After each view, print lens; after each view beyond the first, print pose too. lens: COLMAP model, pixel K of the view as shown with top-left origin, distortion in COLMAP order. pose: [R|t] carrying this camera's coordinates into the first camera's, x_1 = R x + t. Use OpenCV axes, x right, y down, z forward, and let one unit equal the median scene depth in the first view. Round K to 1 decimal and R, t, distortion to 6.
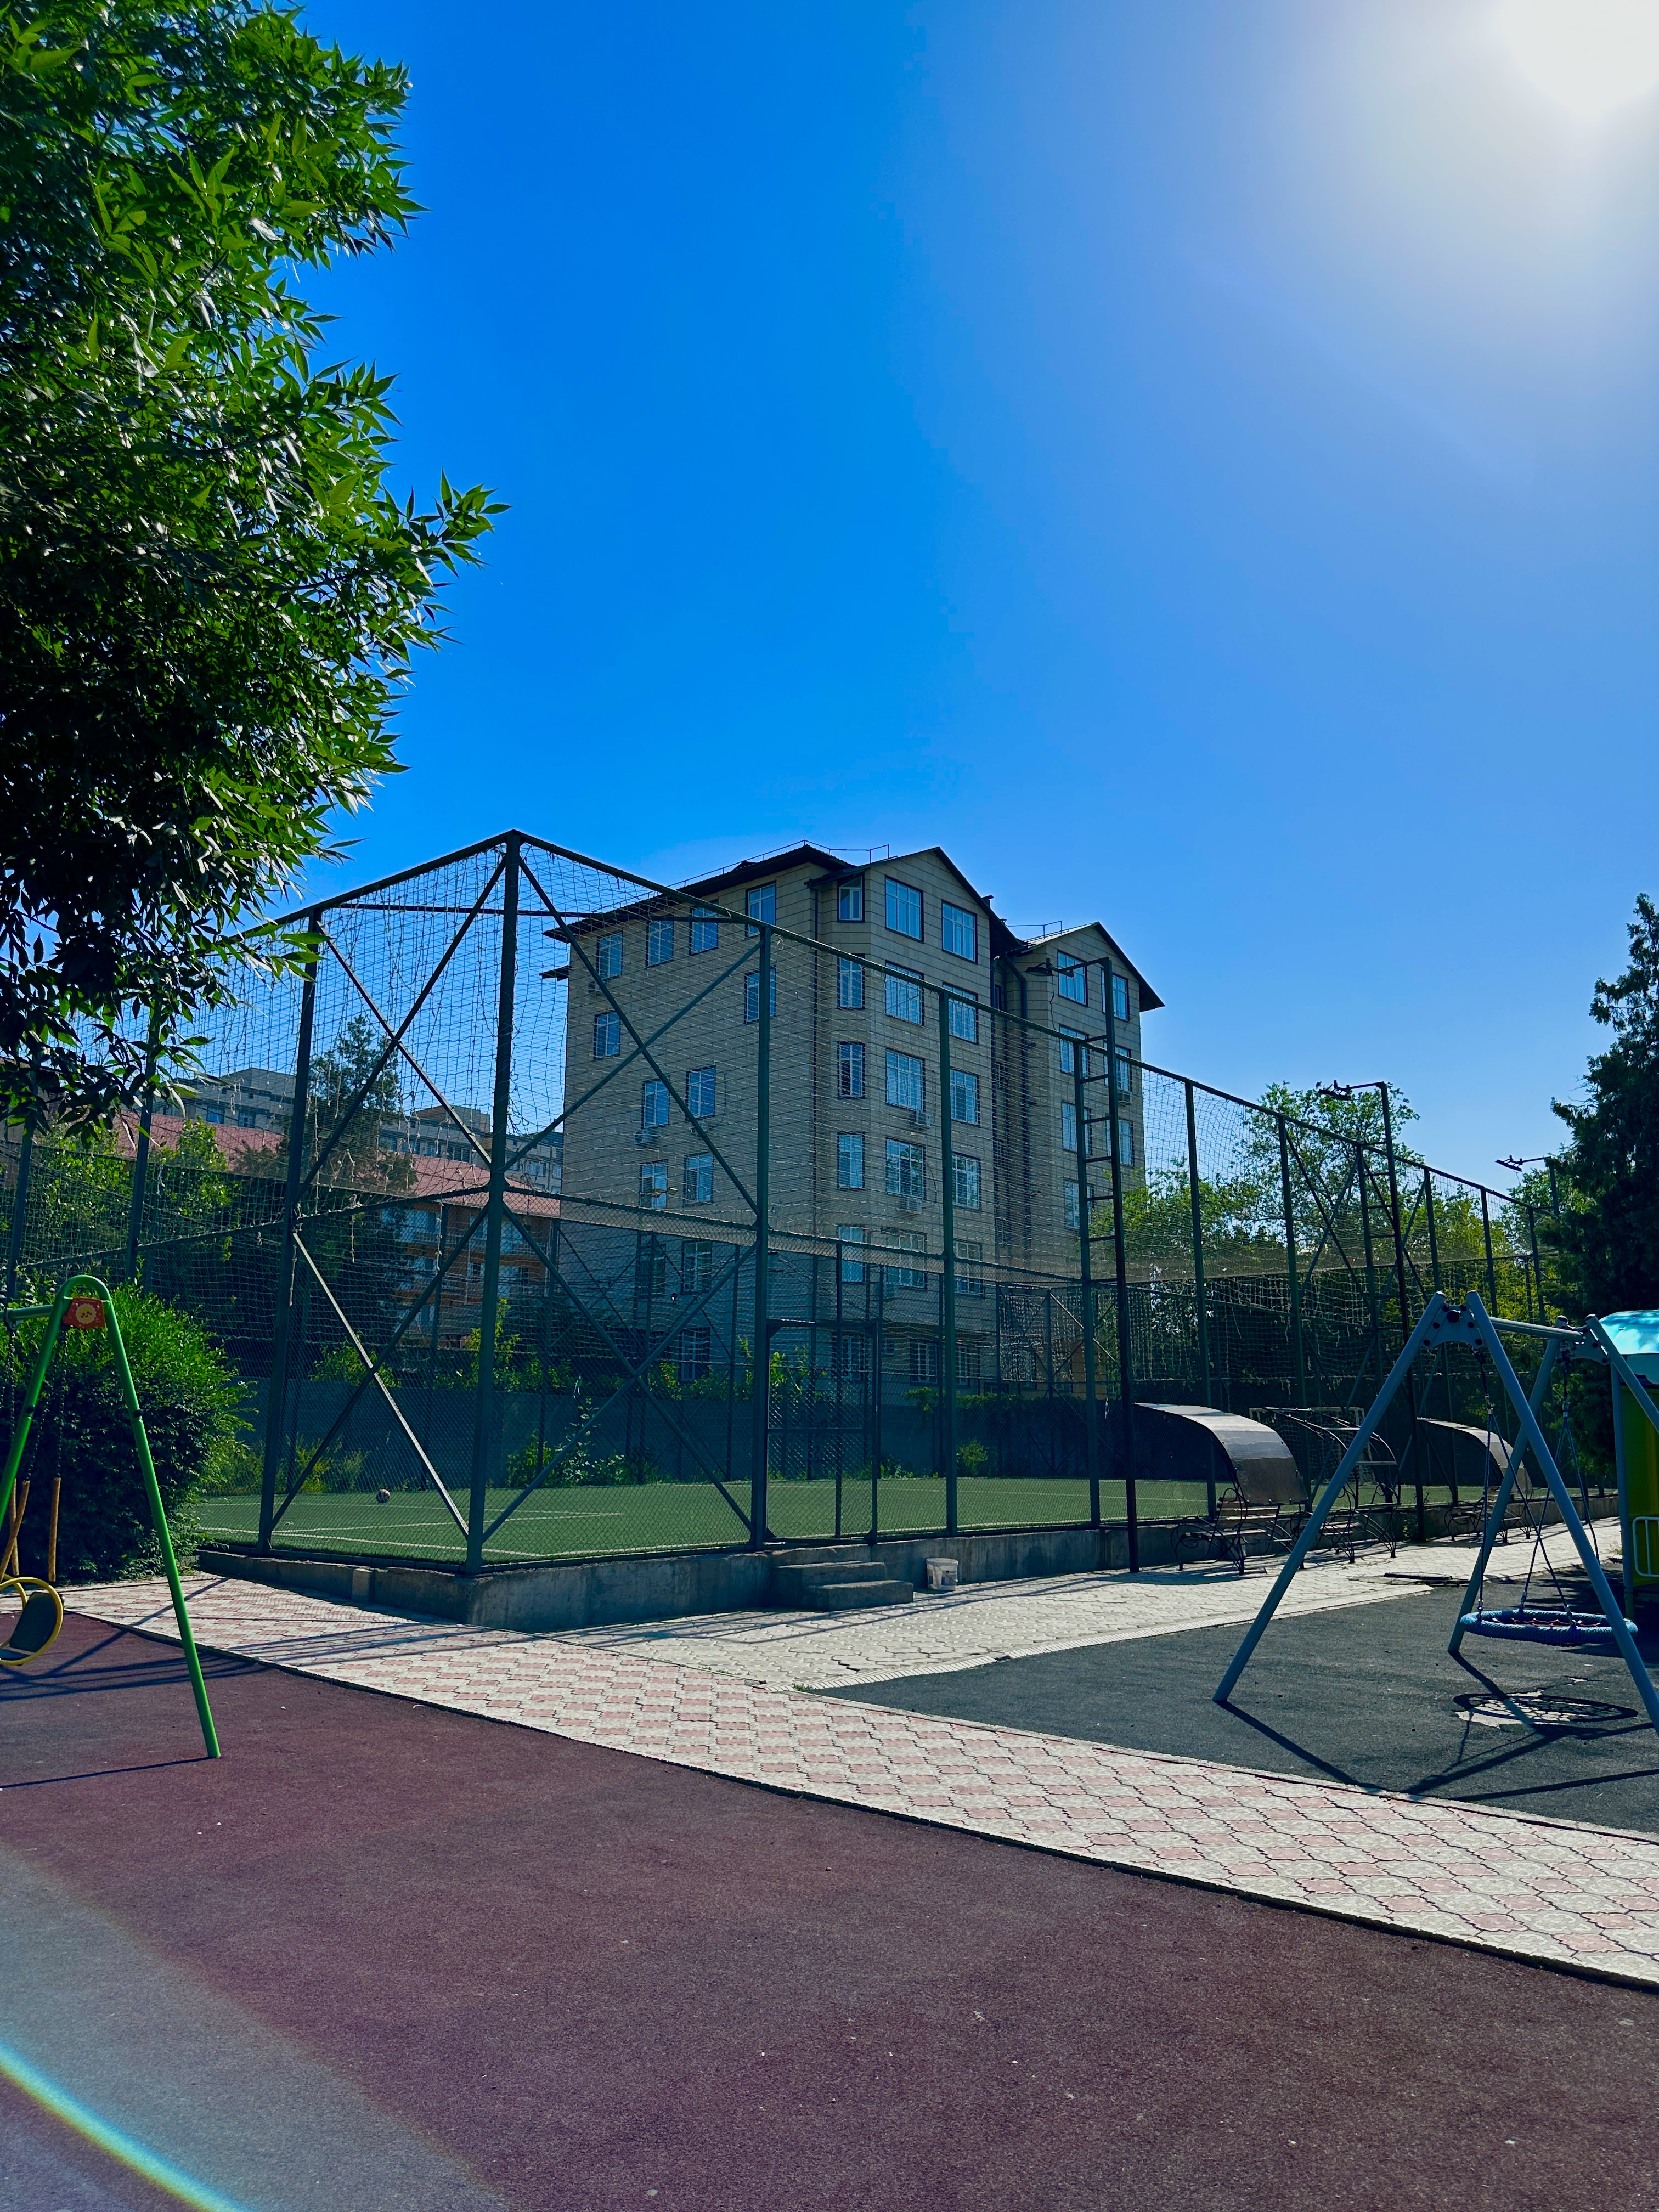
lens RADIAL K [[1589.0, 0, 837.1], [0, 1589.0, 1114.3], [0, 0, 1]] dist [0.086784, -0.100183]
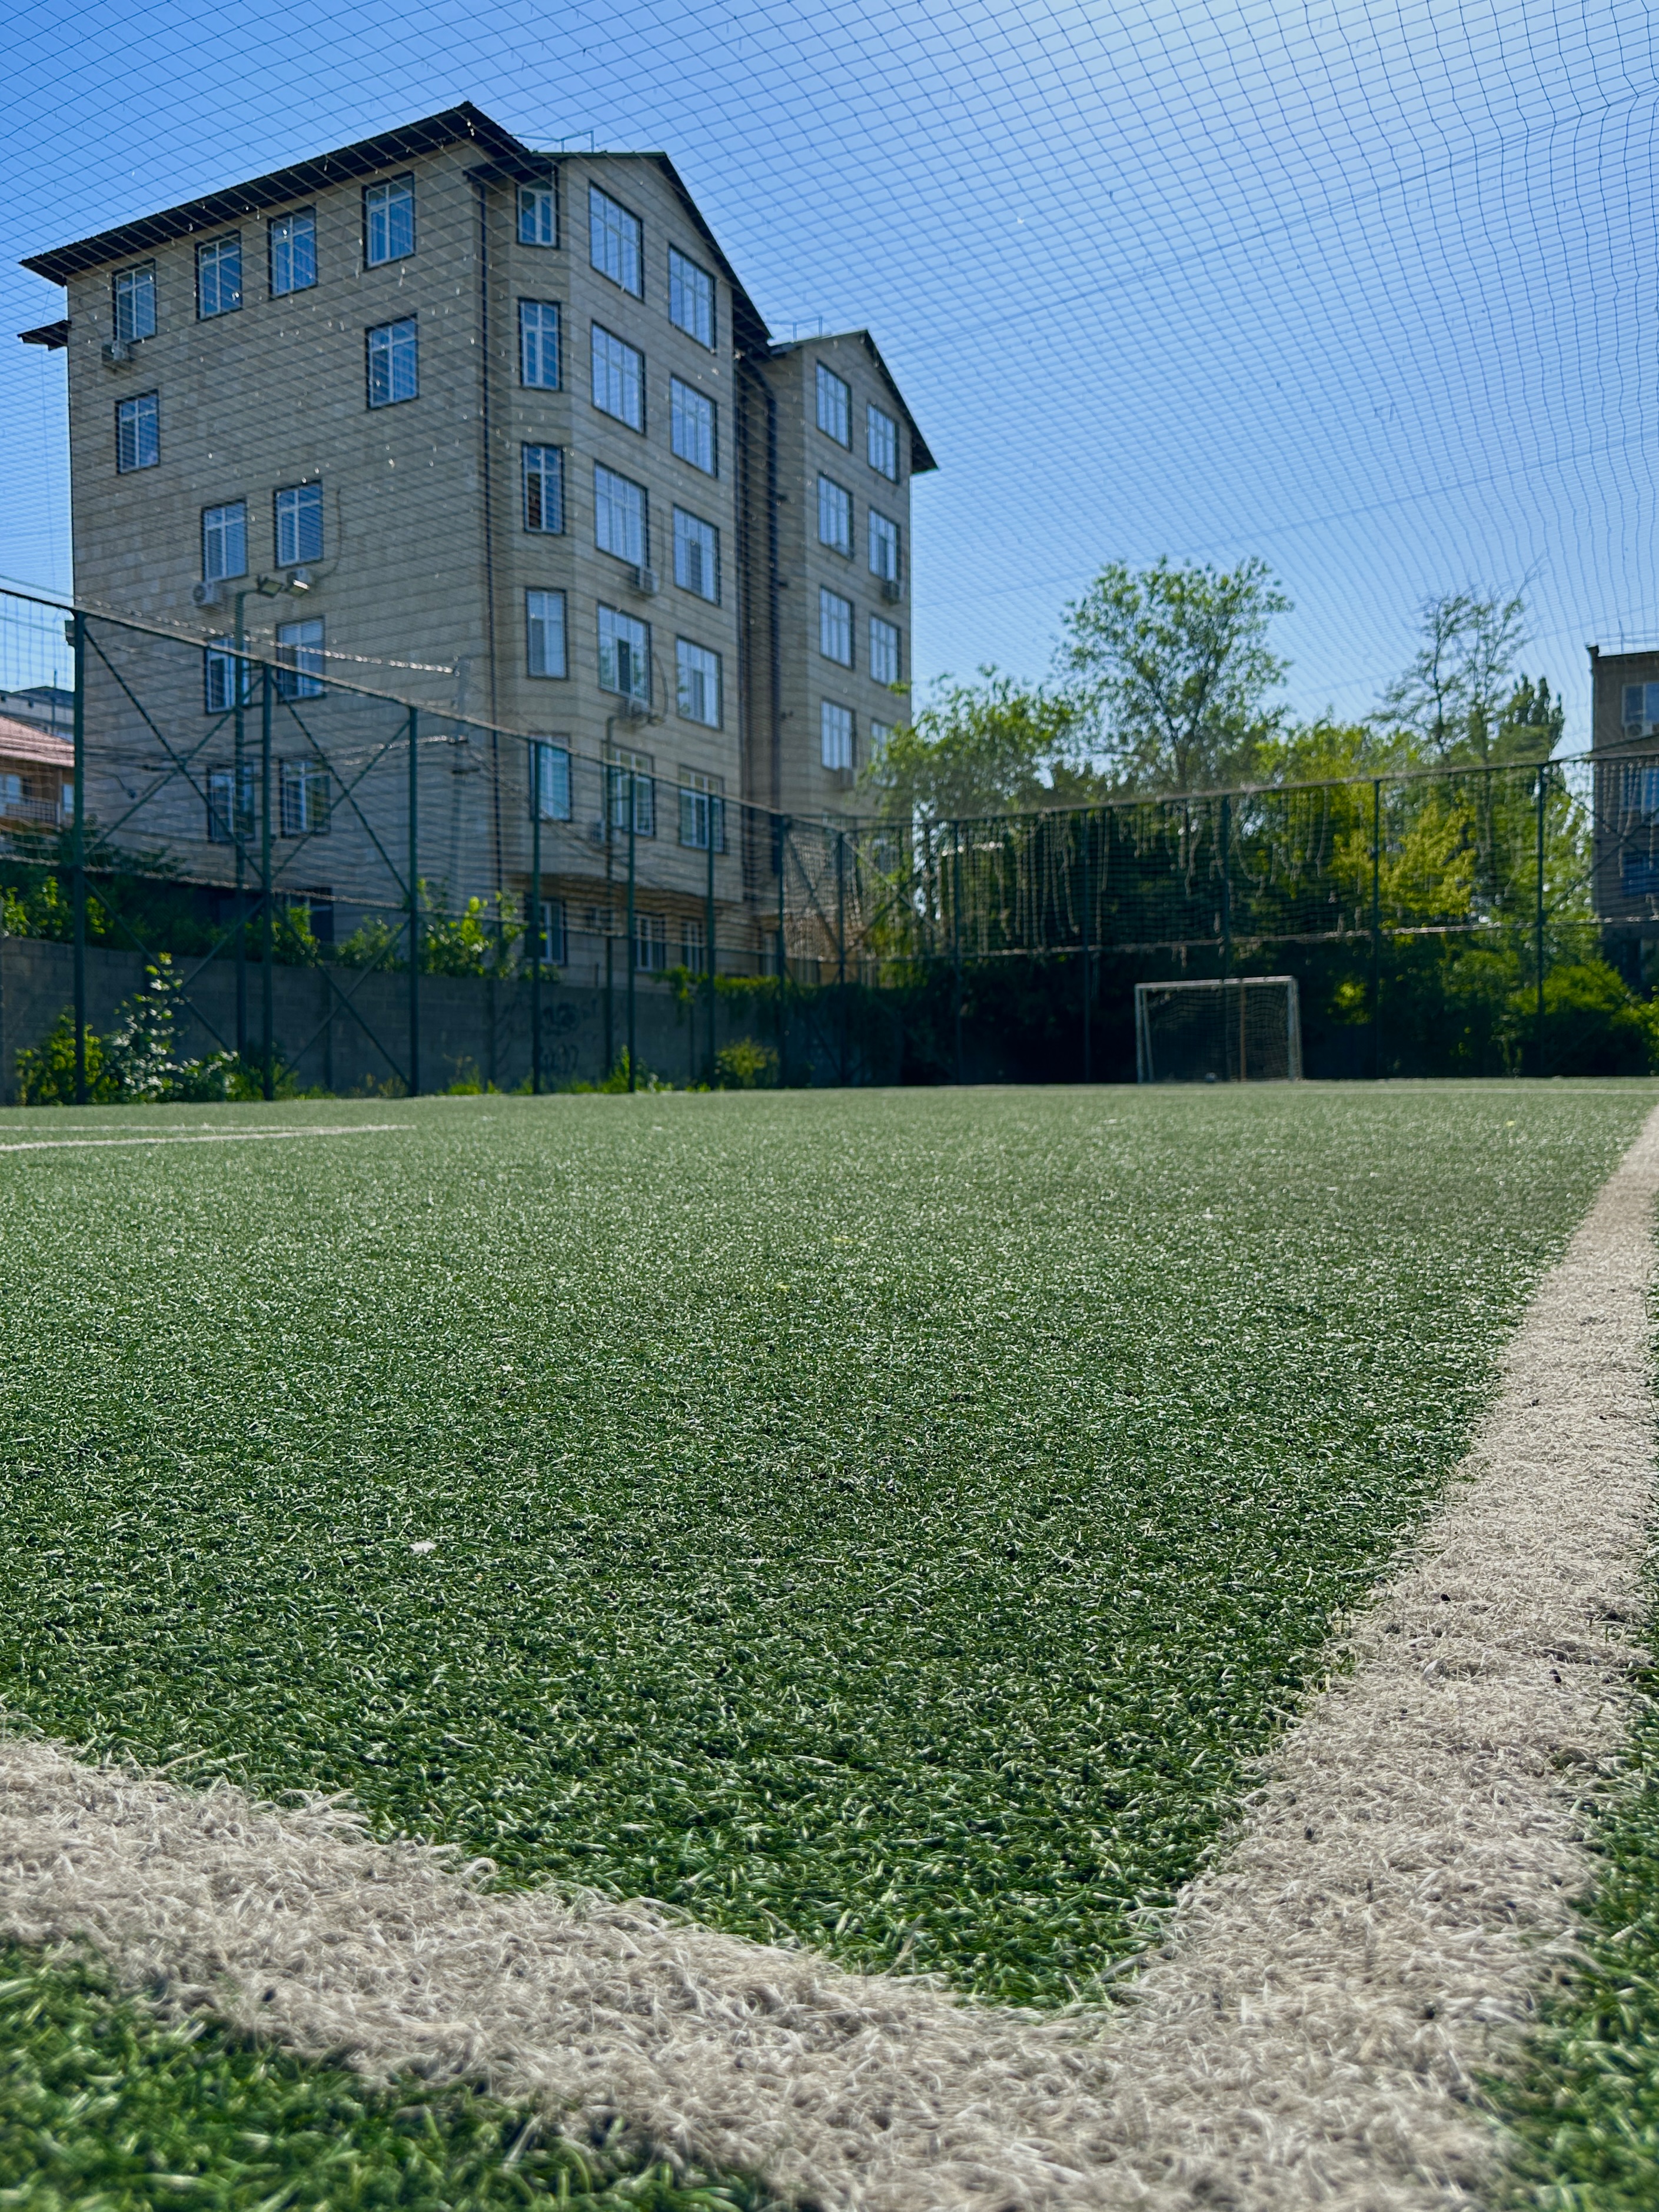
lens RADIAL K [[1716.0, 0, 821.9], [0, 1716.0, 1125.0], [0, 0, 1]] dist [0.059399, -0.078828]
pose [[0.972931, -0.020057, 0.230223, -0.047227], [-0.033583, 0.973381, 0.226721, 0.059936], [-0.228642, -0.228315, 0.946359, 0.234667]]
